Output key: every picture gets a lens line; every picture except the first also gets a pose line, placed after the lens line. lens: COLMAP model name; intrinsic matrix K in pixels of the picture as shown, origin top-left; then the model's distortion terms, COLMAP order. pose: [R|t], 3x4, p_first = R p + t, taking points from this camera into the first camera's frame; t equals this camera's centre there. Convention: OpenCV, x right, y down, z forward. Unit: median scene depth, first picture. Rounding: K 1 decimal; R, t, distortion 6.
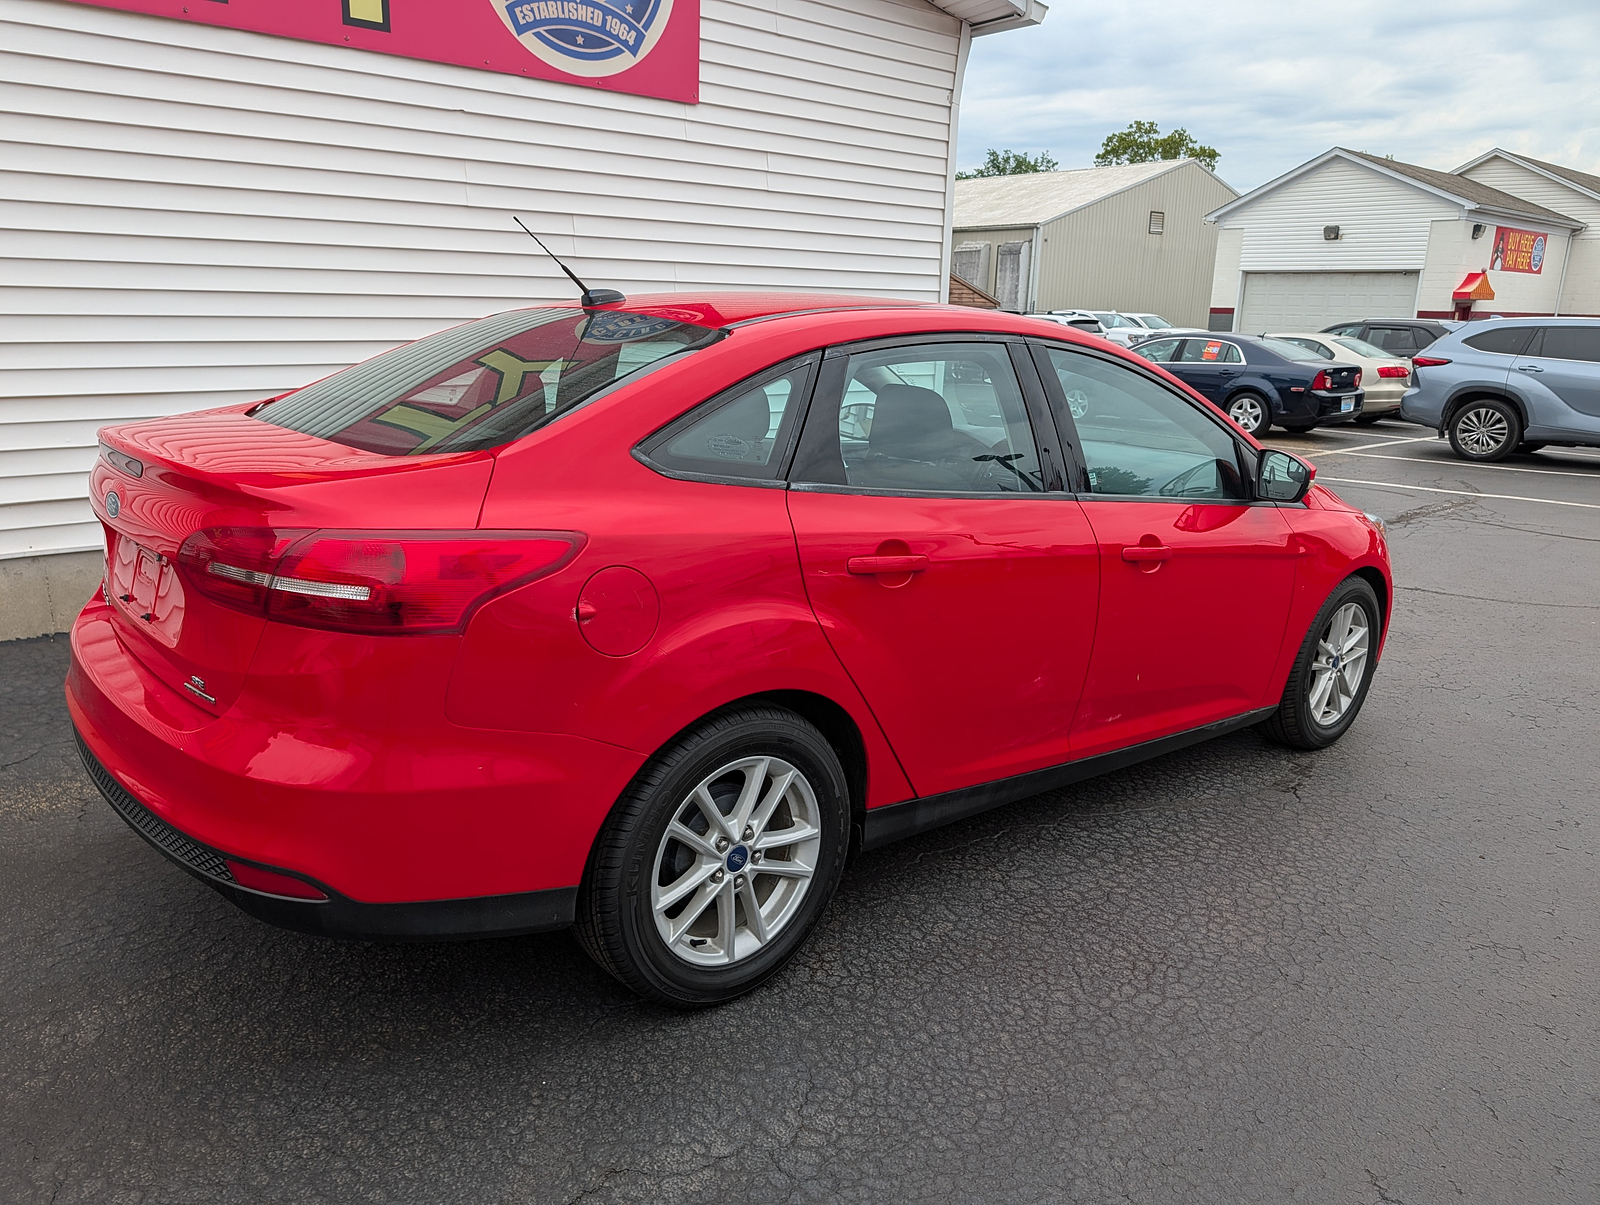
lens RADIAL K [[1168.3, 0, 800.0], [0, 1168.3, 602.5], [0, 0, 1]] dist [0.011175, -0.010202]
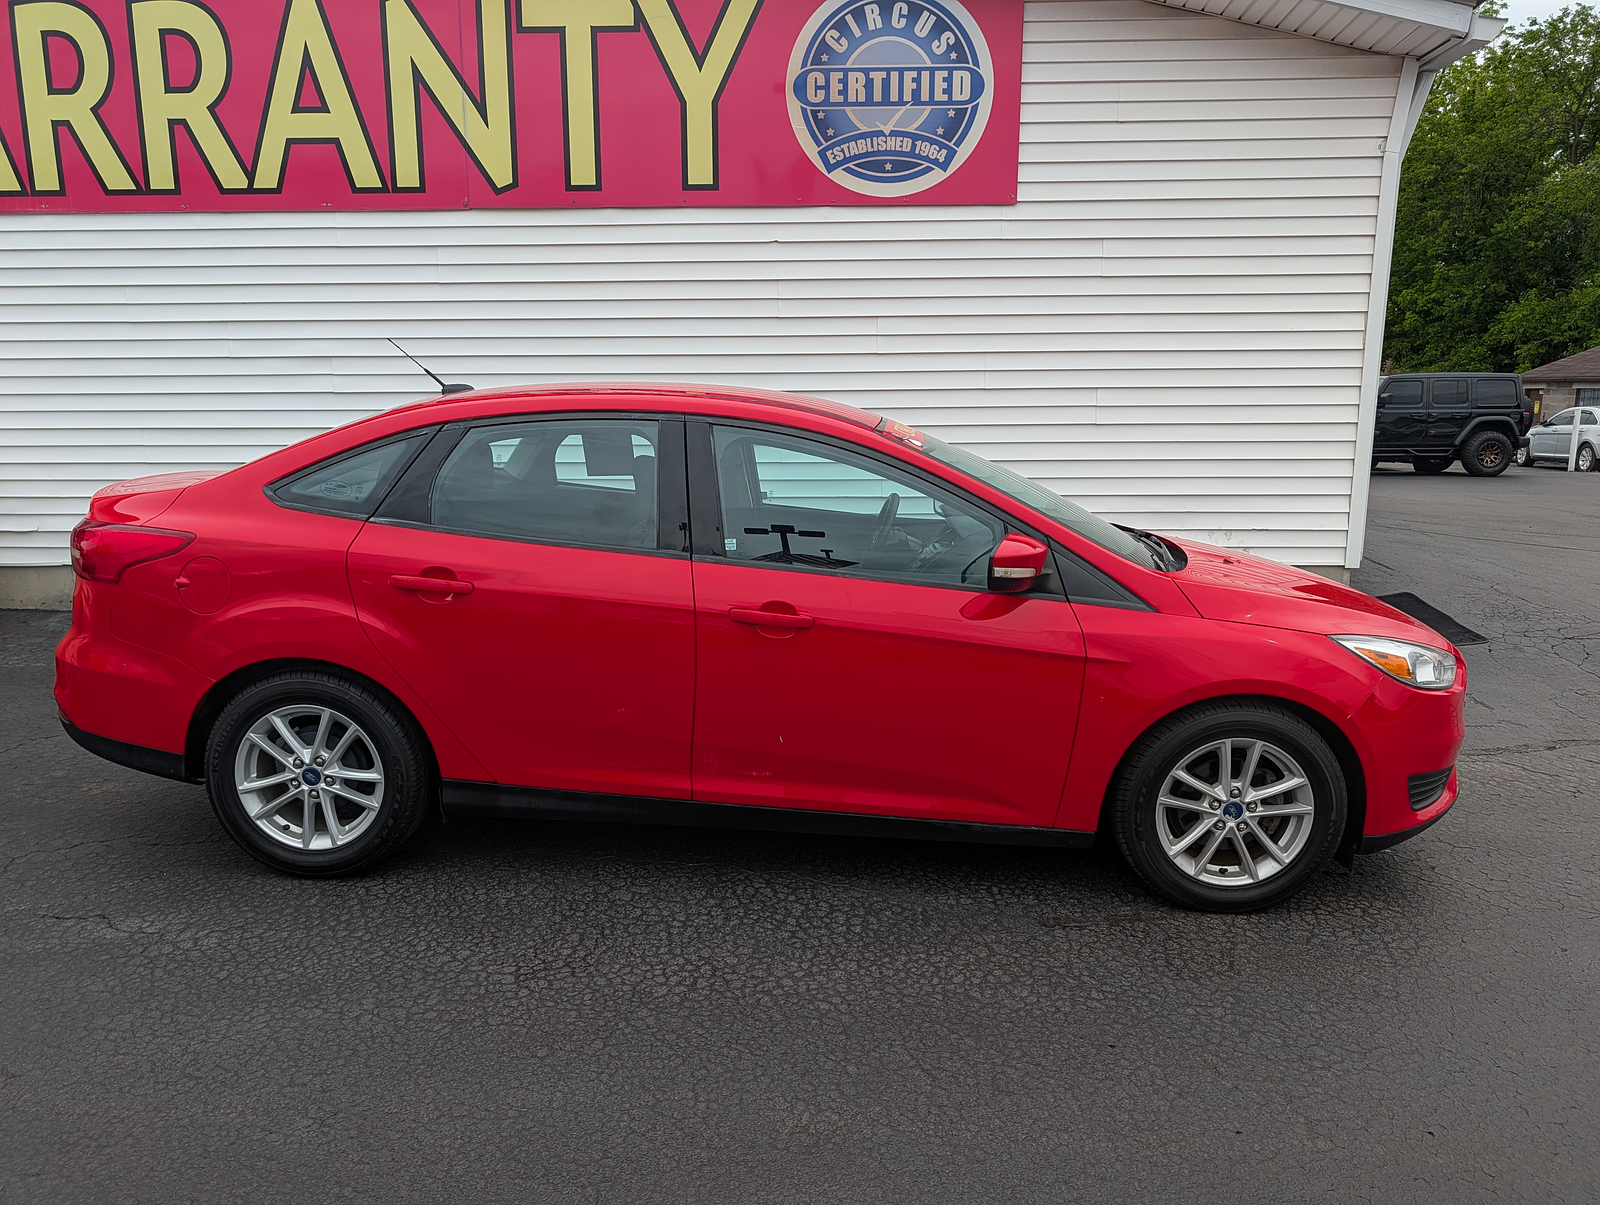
lens RADIAL K [[1156.1, 0, 769.5], [0, 1156.1, 615.3], [0, 0, 1]] dist [0.002936, -0.005551]
pose [[0.727557, 0.103609, -0.678178, 0.589055], [-0.146964, 0.989120, -0.006552, -0.022080], [0.670121, 0.104434, 0.734868, 0.144952]]
